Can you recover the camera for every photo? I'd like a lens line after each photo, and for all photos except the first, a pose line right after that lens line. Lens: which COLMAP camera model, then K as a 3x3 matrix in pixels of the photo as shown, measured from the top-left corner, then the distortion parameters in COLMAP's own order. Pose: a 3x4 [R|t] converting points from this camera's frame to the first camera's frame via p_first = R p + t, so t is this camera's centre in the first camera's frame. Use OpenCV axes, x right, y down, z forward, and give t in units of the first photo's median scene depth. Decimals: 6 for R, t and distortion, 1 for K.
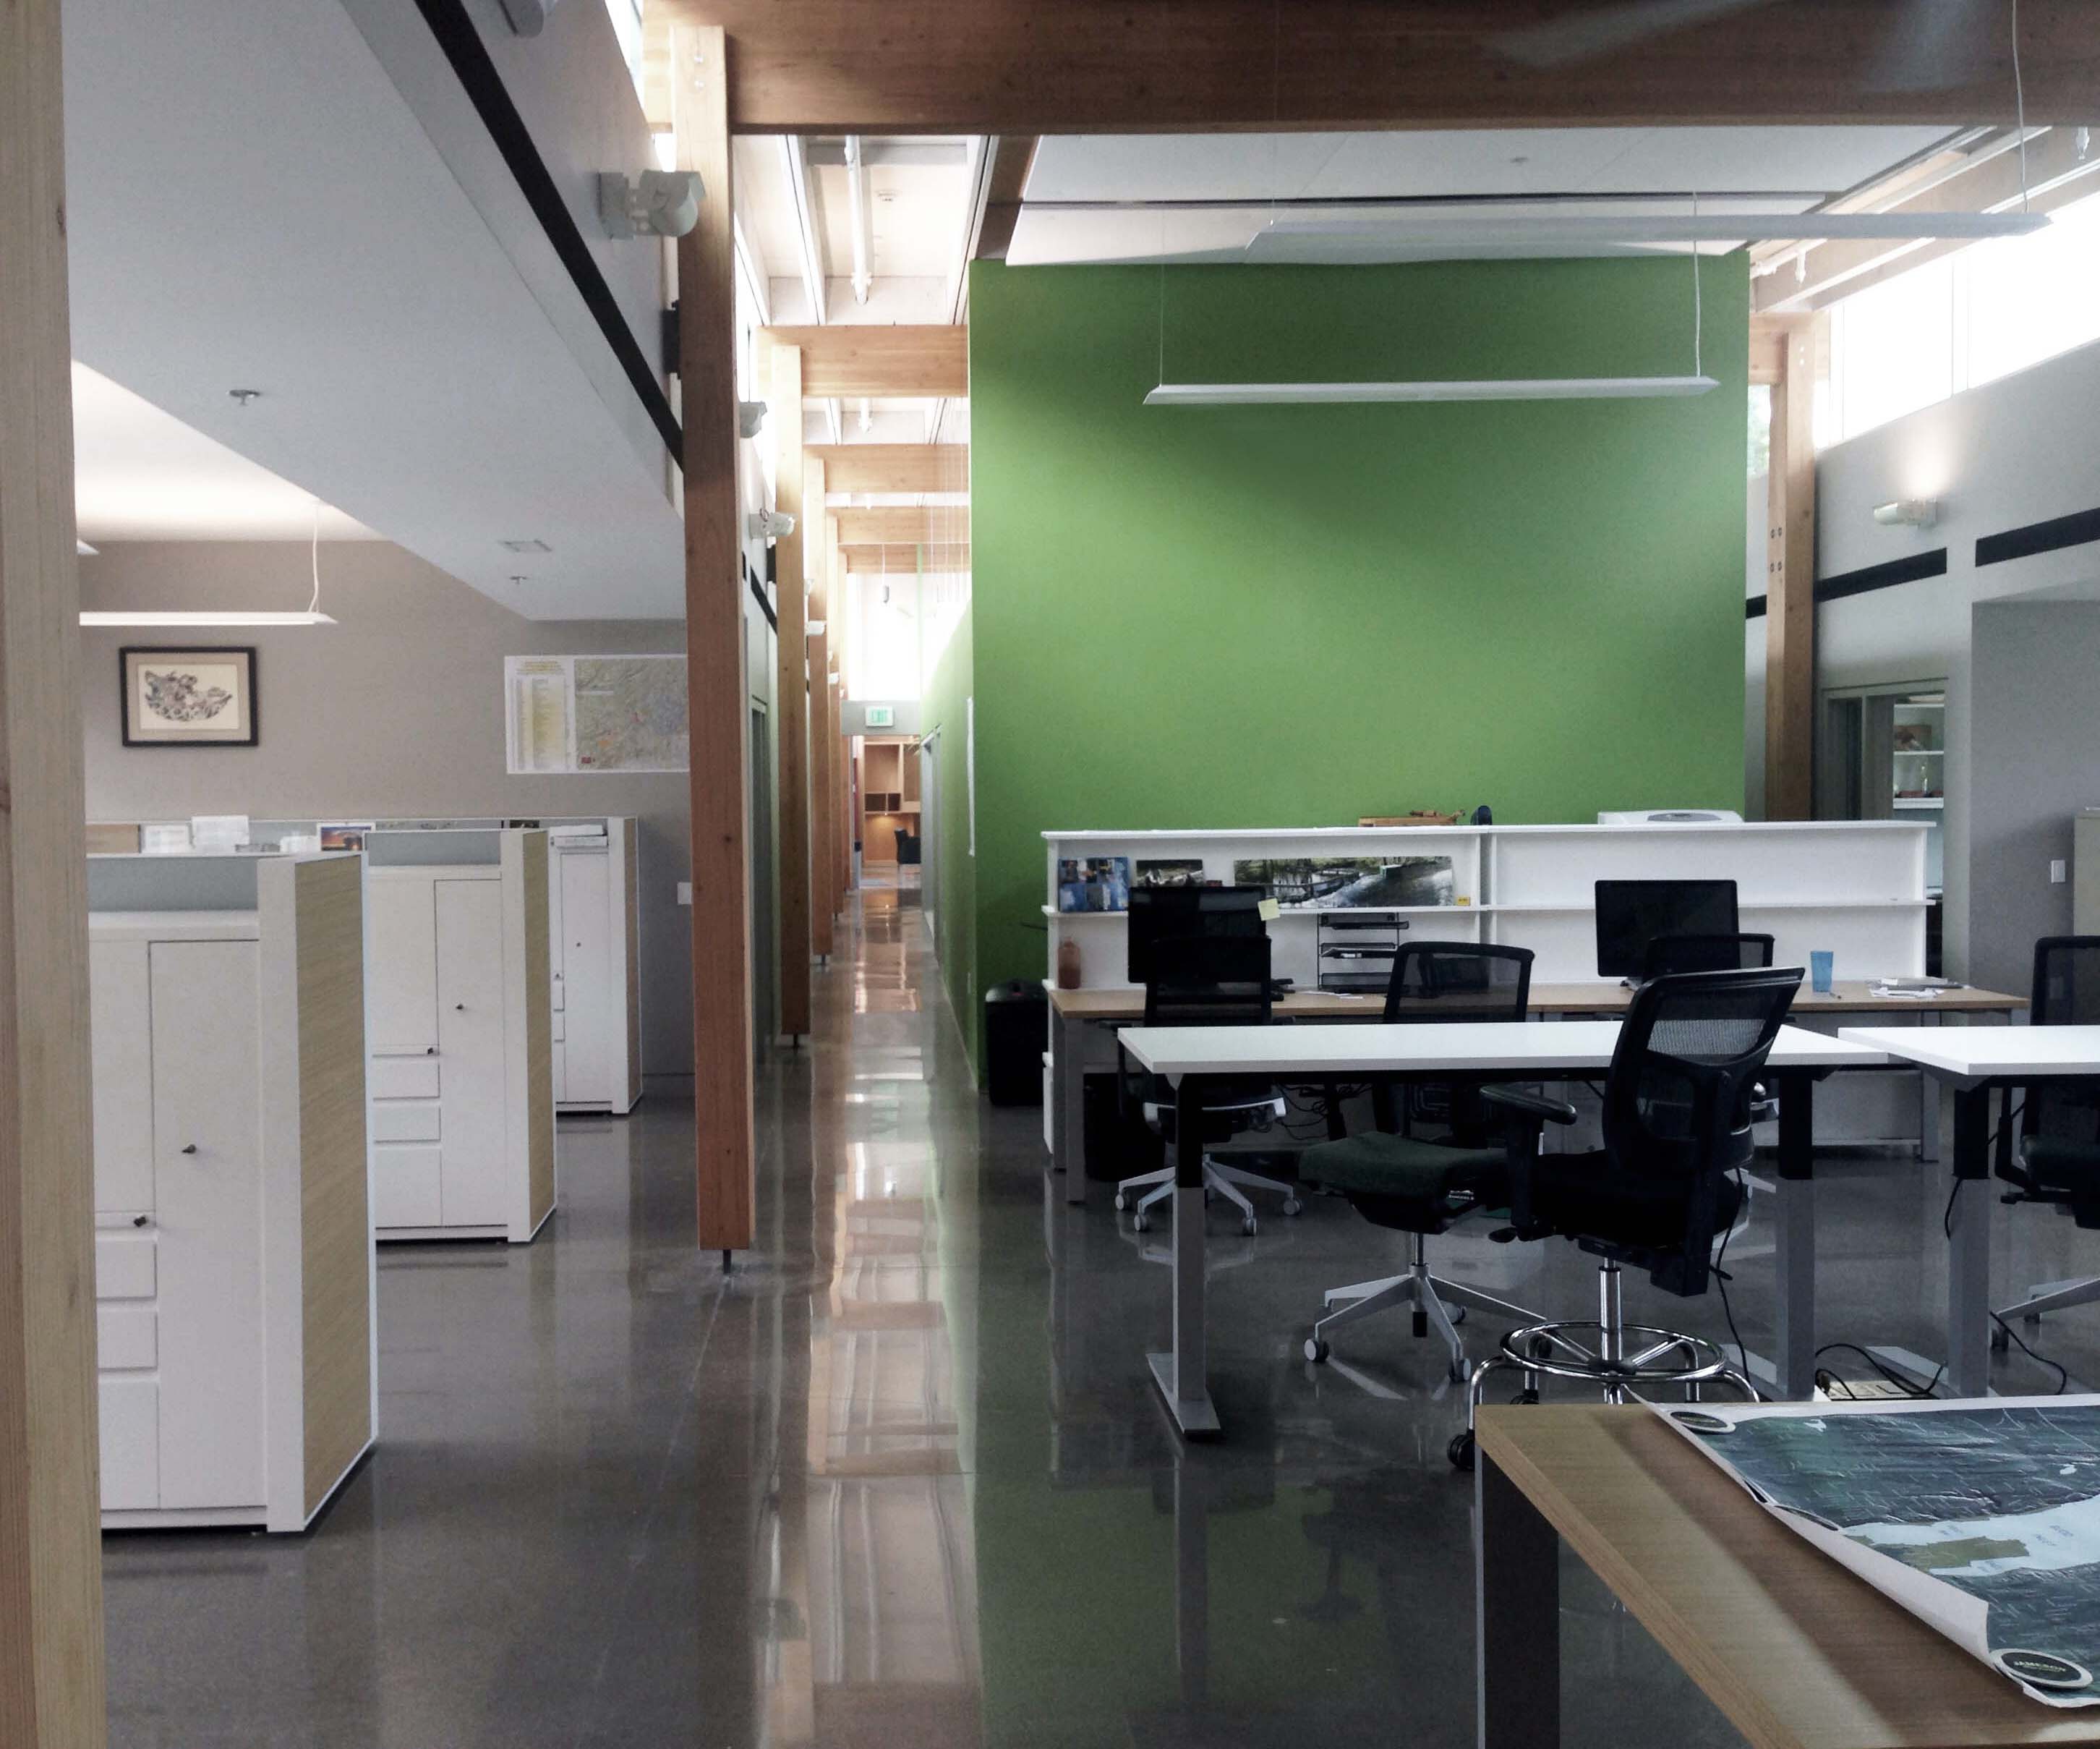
lens RADIAL K [[2797.5, 0, 1048.7], [0, 2797.5, 878.3], [0, 0, 1]] dist [0.041055, 0.000000]
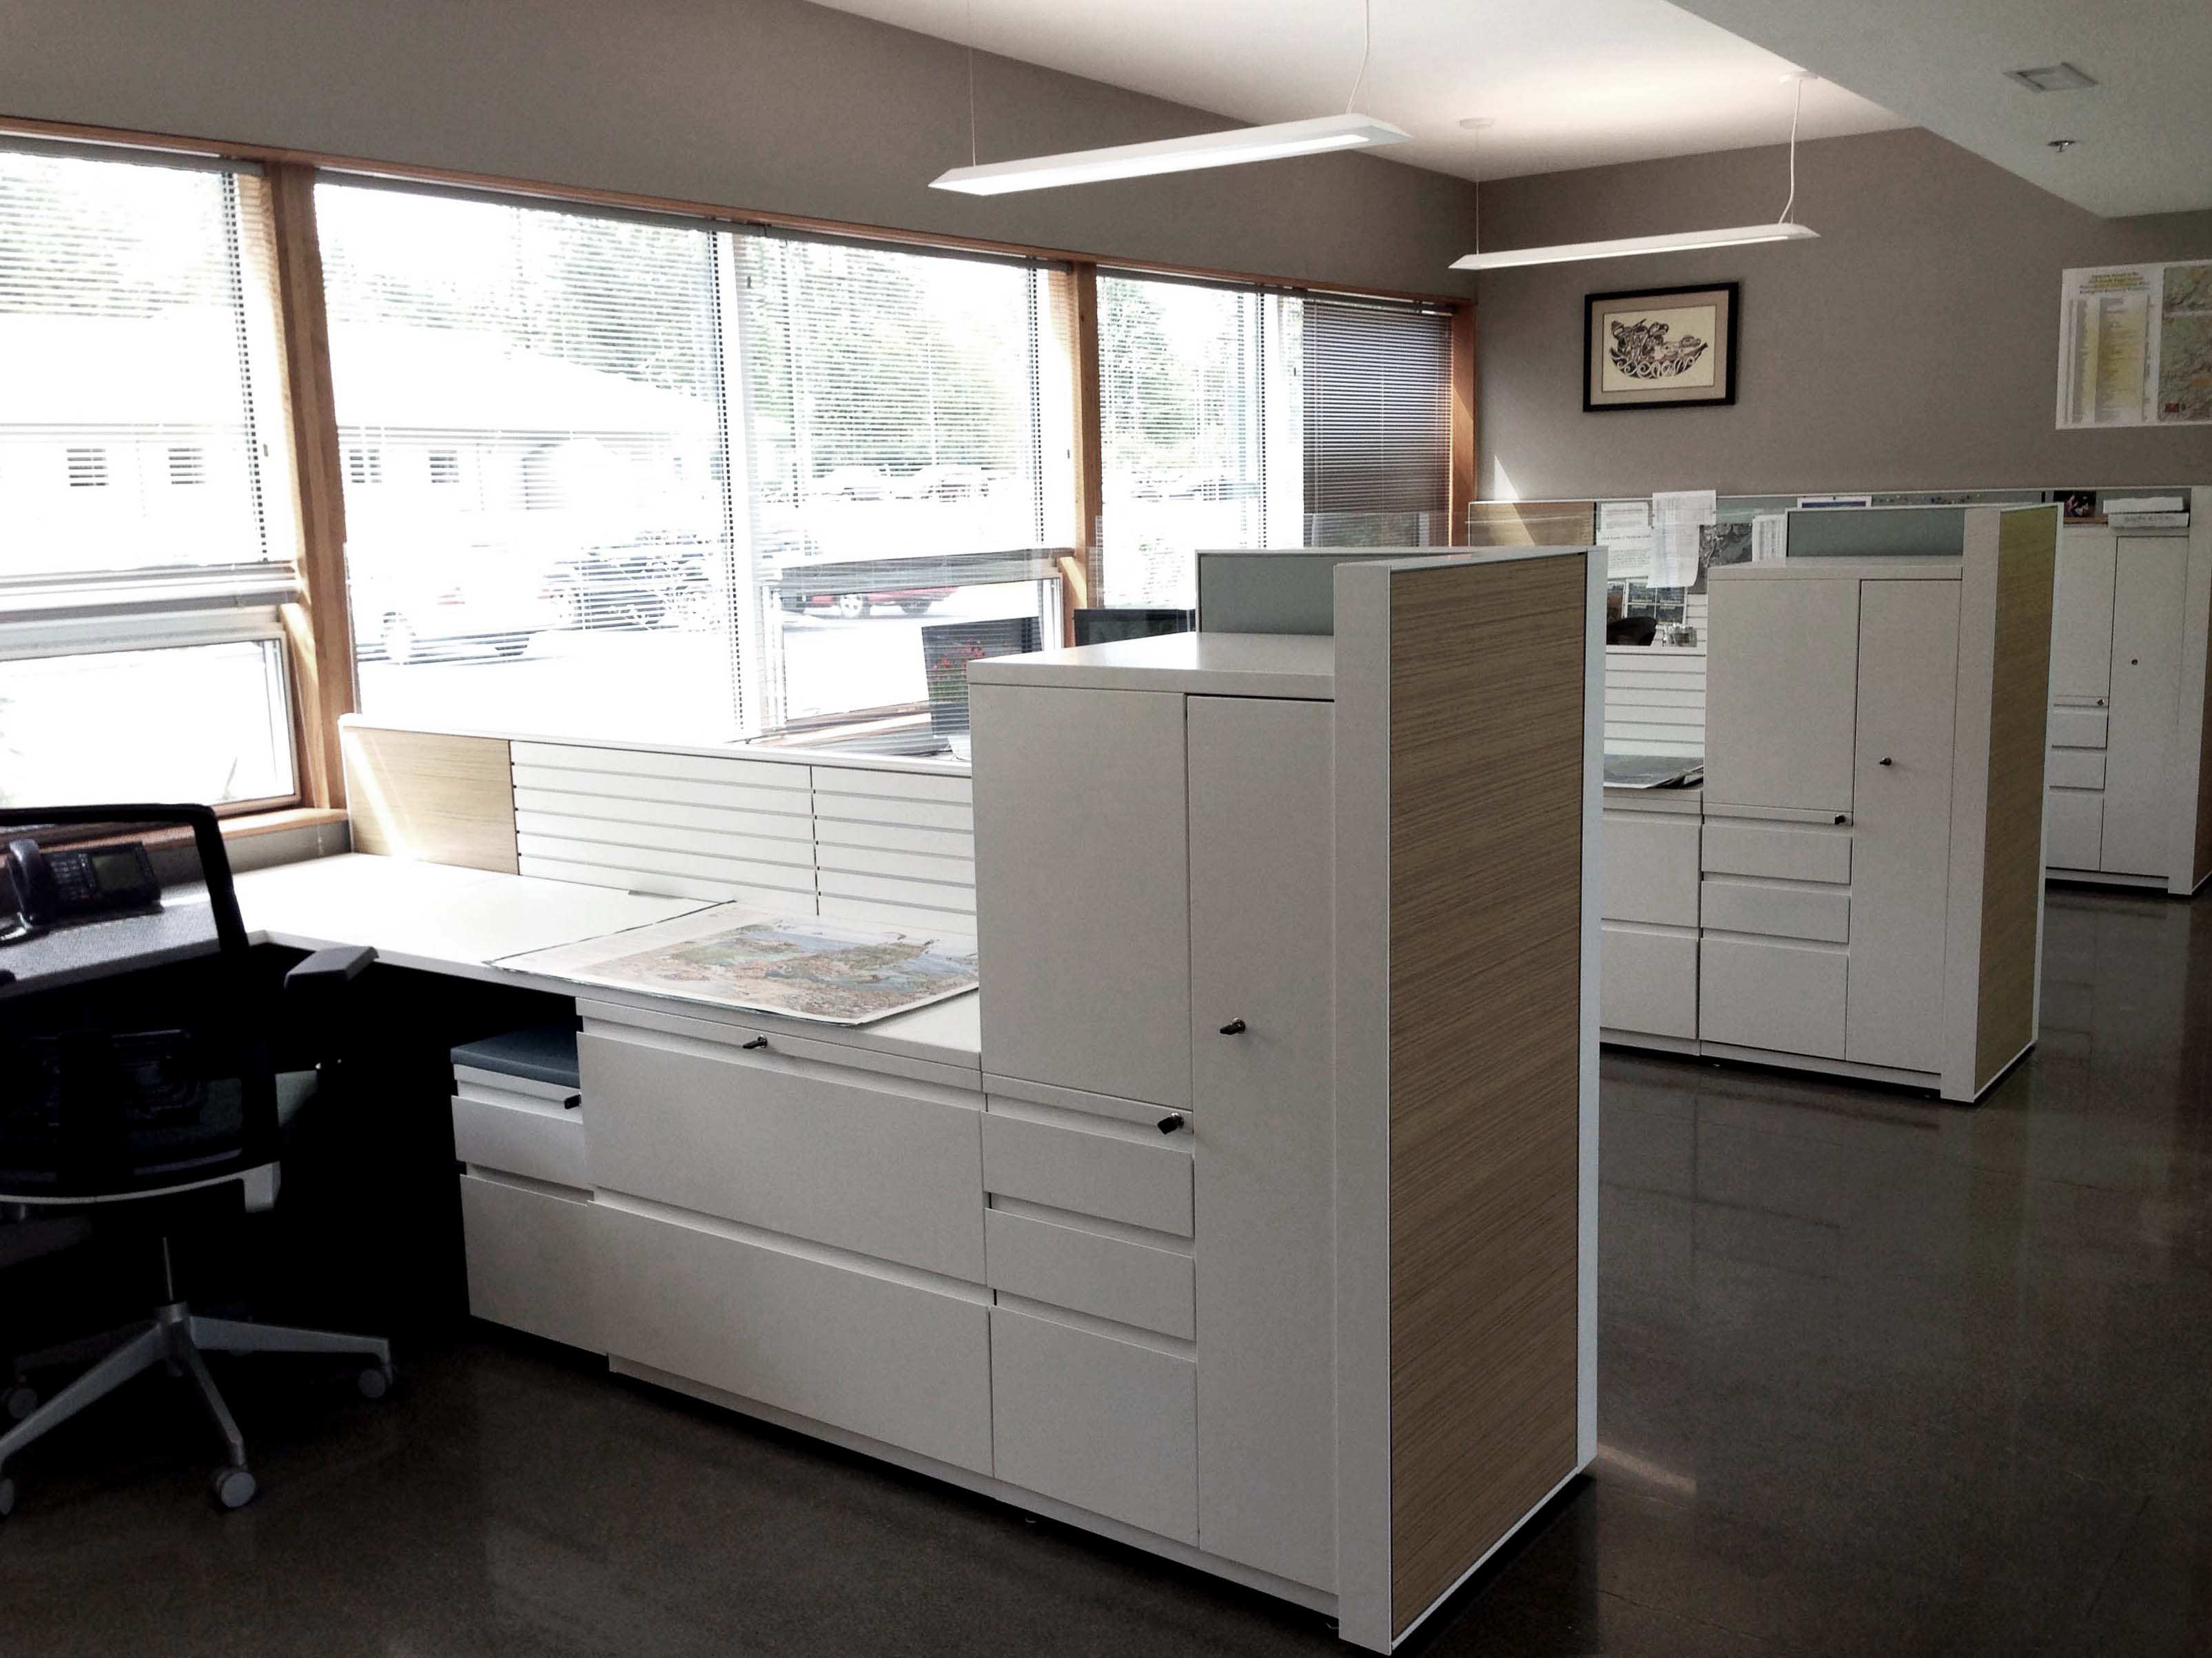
lens RADIAL K [[2040.8, 0, 1099.3], [0, 2040.8, 831.6], [0, 0, 1]] dist [0.002338, 0.000000]
pose [[0.762841, 0.094126, -0.639698, -0.027356], [-0.000820, 0.989487, 0.144617, -0.009480], [0.646586, -0.109795, 0.754899, 0.409575]]
